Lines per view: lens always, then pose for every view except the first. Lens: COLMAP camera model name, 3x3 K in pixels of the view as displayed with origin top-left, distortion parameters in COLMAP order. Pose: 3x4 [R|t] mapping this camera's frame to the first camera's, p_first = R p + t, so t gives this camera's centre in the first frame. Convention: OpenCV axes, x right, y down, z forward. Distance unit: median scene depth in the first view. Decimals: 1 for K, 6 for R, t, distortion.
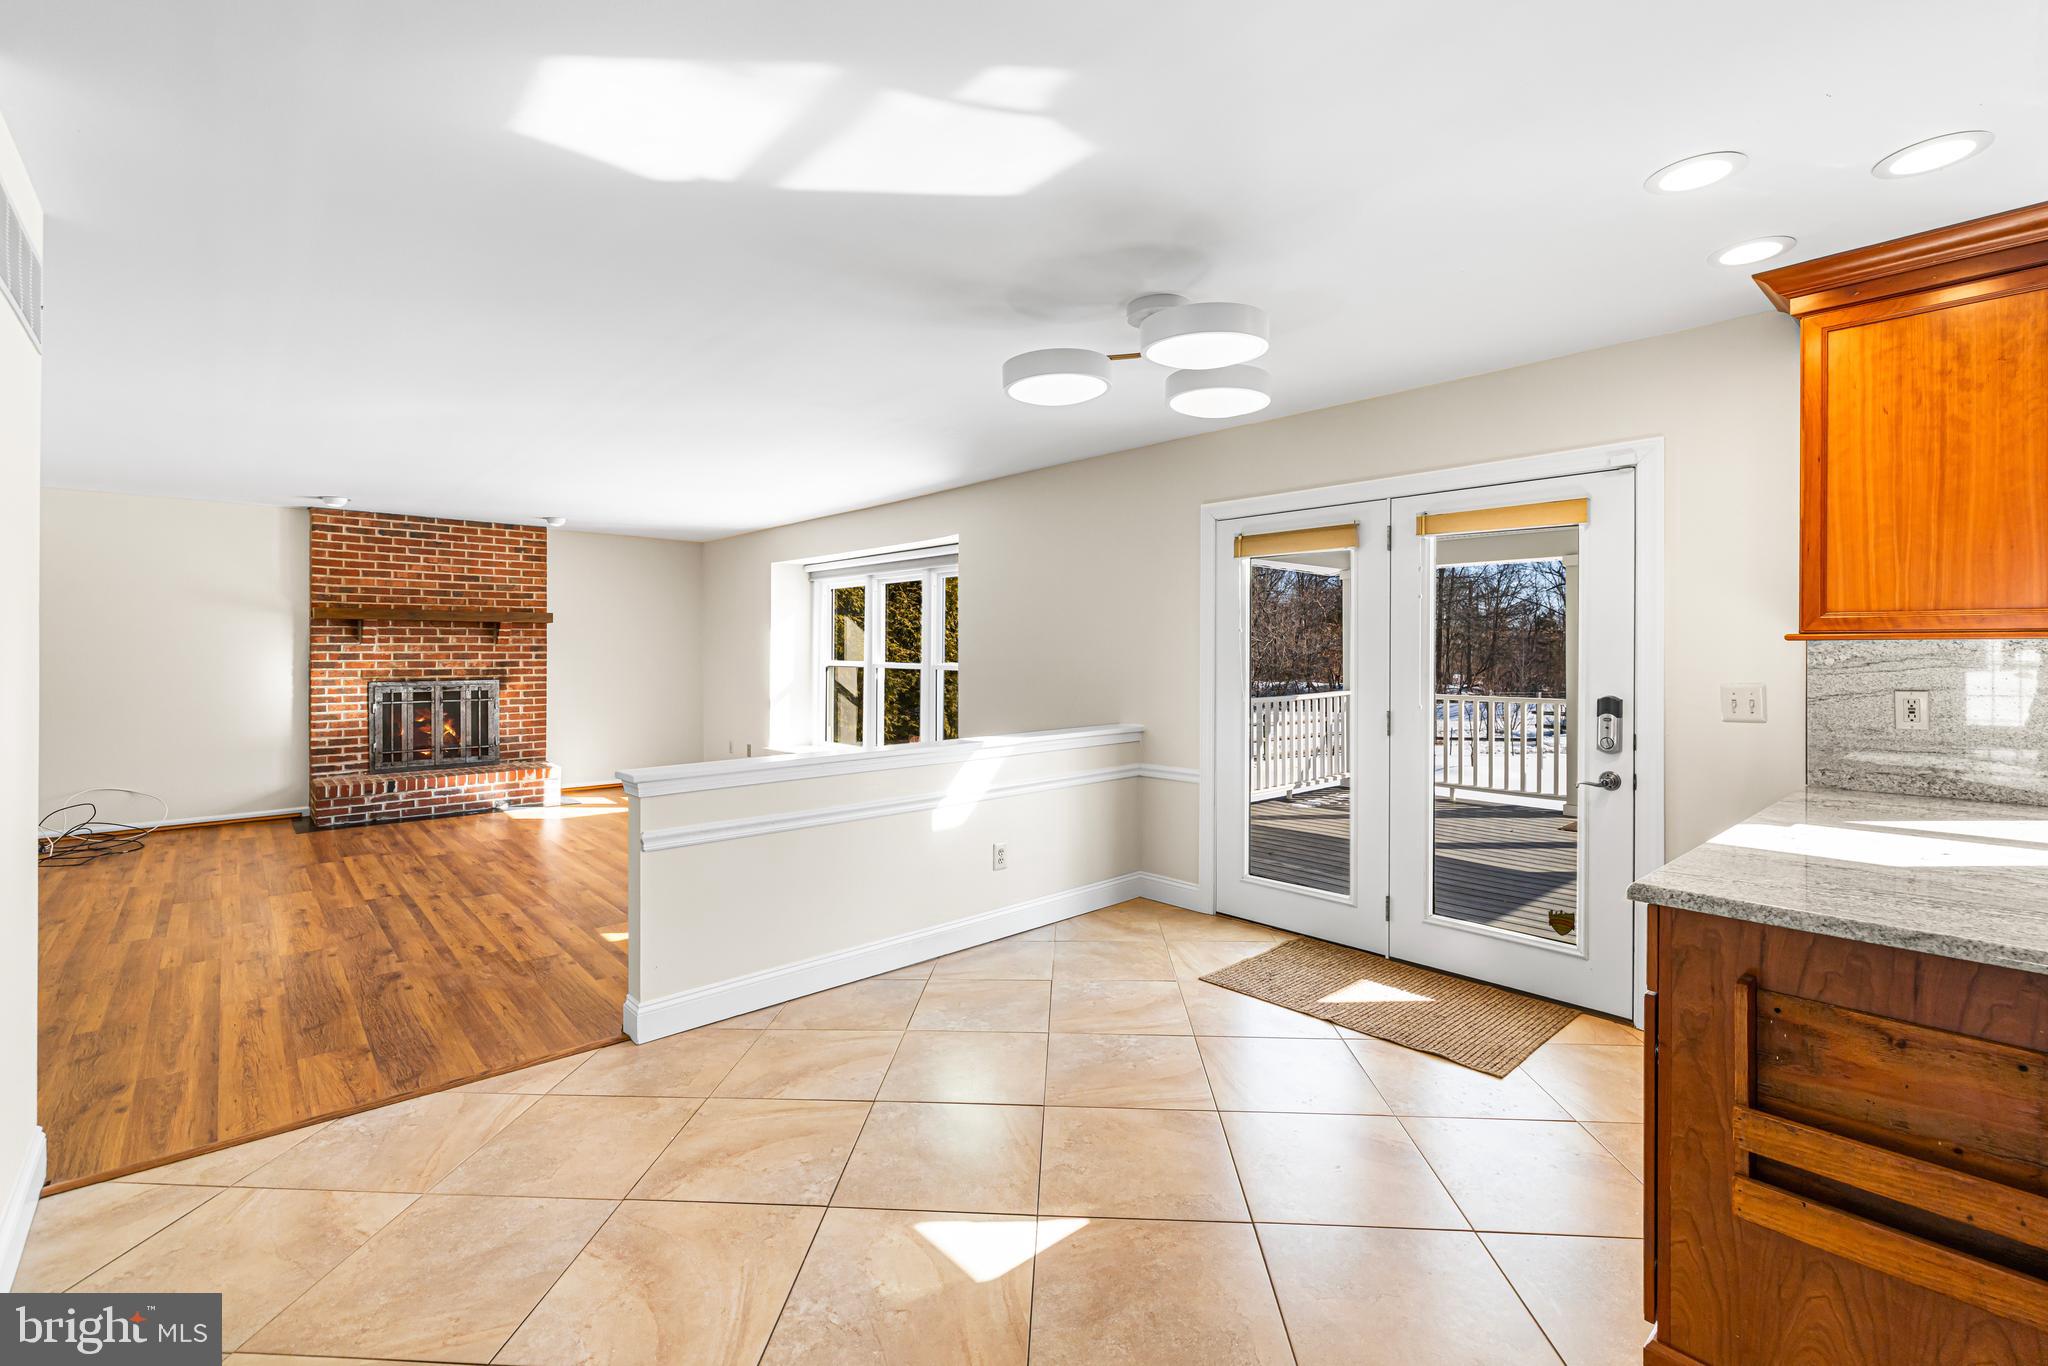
lens RADIAL K [[894.8, 0, 1013.8], [0, 894.8, 648.7], [0, 0, 1]] dist [-0.008736, 0.002655]
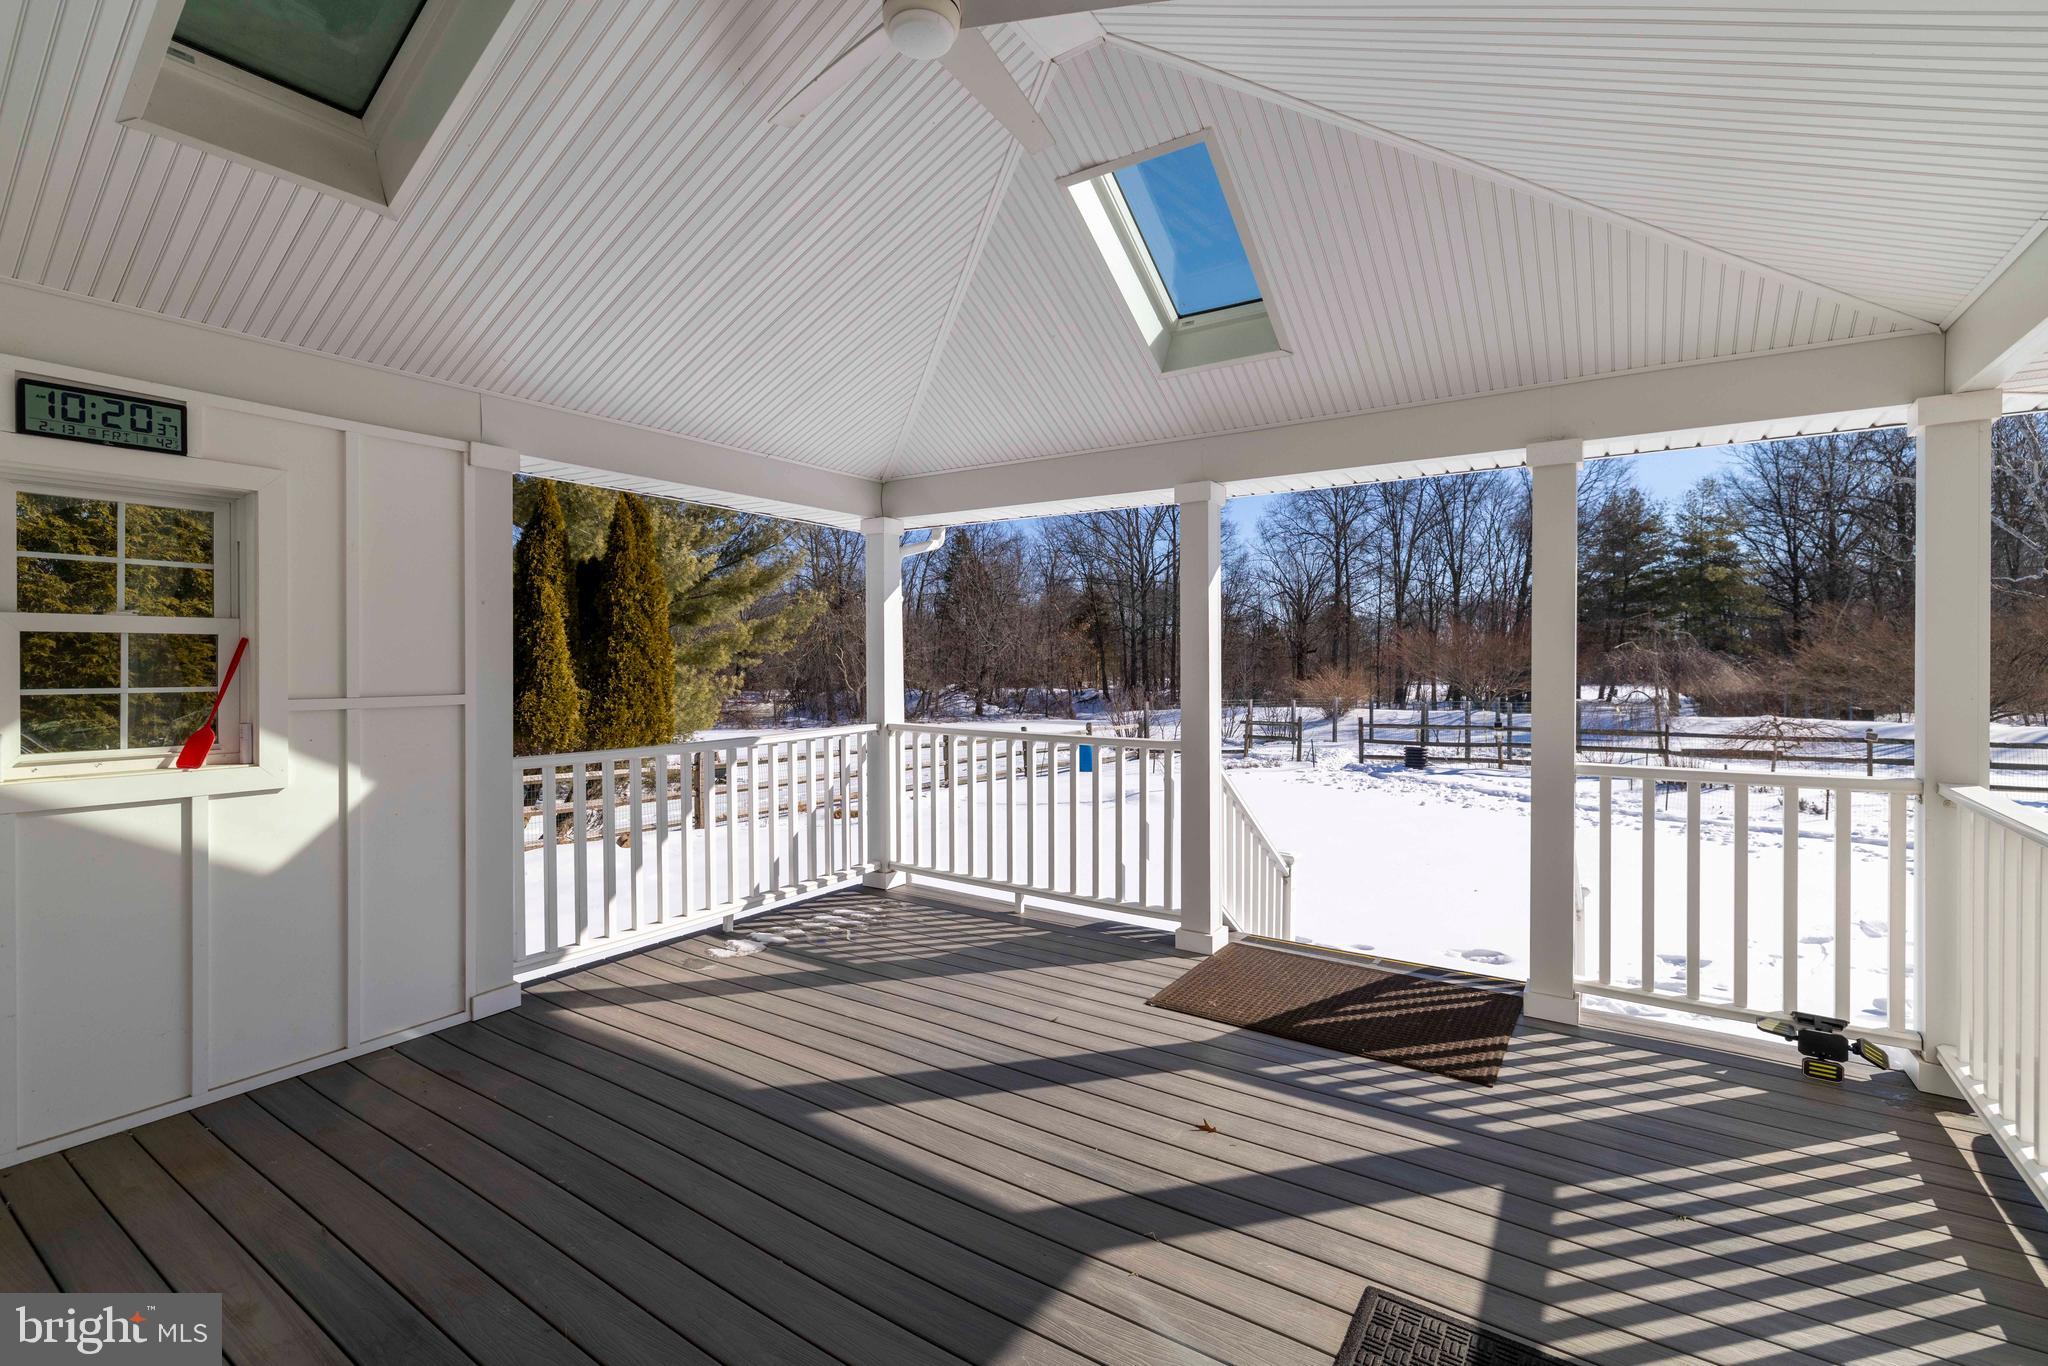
lens RADIAL K [[894.8, 0, 1032.3], [0, 894.8, 666.9], [0, 0, 1]] dist [-0.008736, 0.002655]
pose [[0.968288, -0.005250, 0.249780, 0.461460], [0.002220, 0.999921, 0.012410, 0.004032], [-0.249825, -0.011462, 0.968223, 0.569042]]
